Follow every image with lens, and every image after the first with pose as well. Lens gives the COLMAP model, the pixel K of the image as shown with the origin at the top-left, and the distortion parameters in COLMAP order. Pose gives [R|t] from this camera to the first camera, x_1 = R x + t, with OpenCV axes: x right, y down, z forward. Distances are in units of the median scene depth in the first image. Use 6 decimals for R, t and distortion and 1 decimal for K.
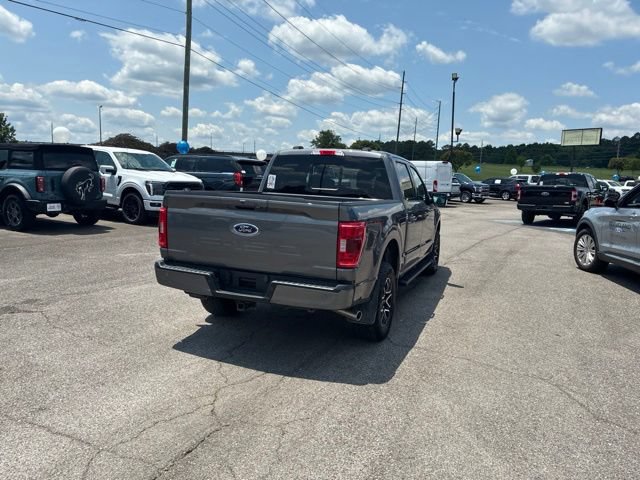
lens RADIAL K [[483.8, 0, 315.6], [0, 483.8, 244.8], [0, 0, 1]] dist [0.054028, -0.072131]
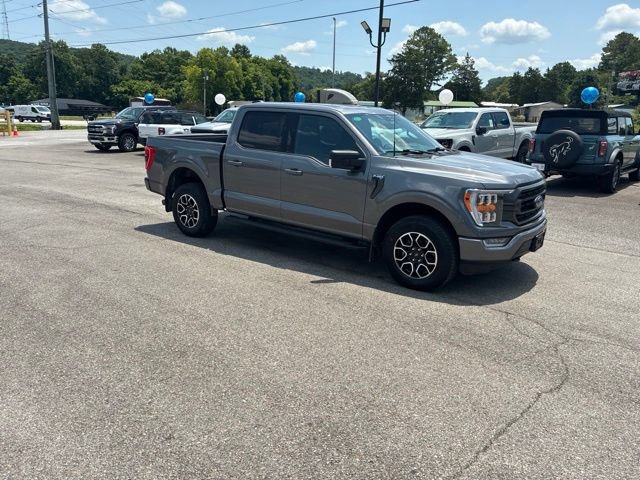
lens RADIAL K [[483.8, 0, 331.8], [0, 483.8, 235.9], [0, 0, 1]] dist [0.054028, -0.072131]
pose [[-0.259499, 0.184796, -0.947898, 1.127454], [-0.167701, 0.957987, 0.232673, -0.175832], [0.951071, 0.219342, -0.217606, 1.372123]]
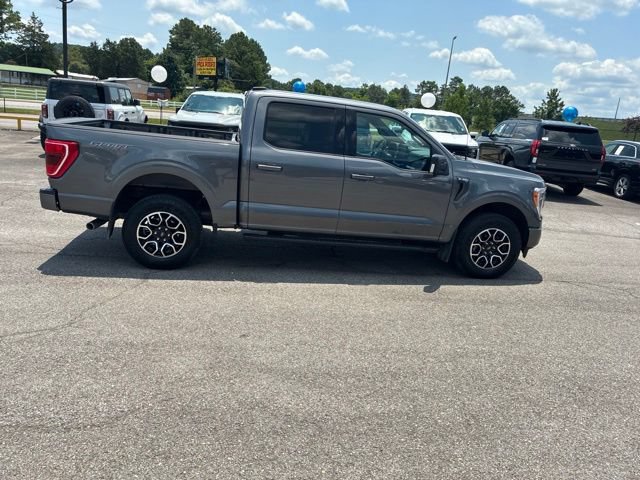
lens RADIAL K [[483.8, 0, 316.7], [0, 483.8, 242.8], [0, 0, 1]] dist [0.054028, -0.072131]
pose [[0.503625, 0.224101, -0.834351, 0.925902], [-0.189275, 0.970929, 0.146536, -0.062423], [0.842934, 0.084123, 0.531400, 0.572937]]
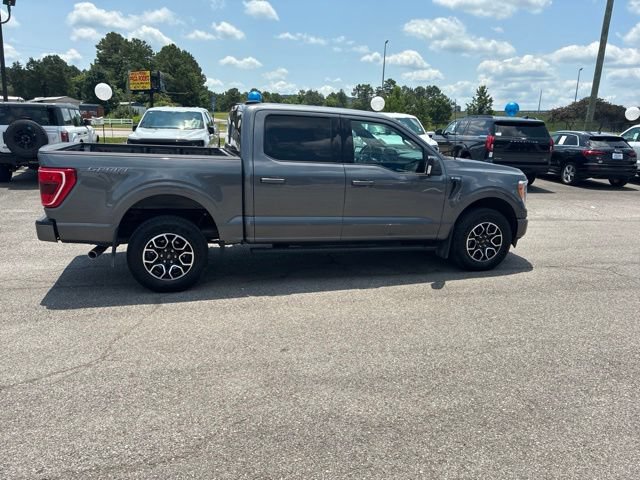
lens RADIAL K [[483.8, 0, 320.3], [0, 483.8, 242.7], [0, 0, 1]] dist [0.054028, -0.072131]
pose [[0.609657, 0.164386, -0.775433, 0.875769], [-0.117895, 0.986184, 0.116373, -0.051357], [0.783849, 0.020472, 0.620614, 0.486626]]
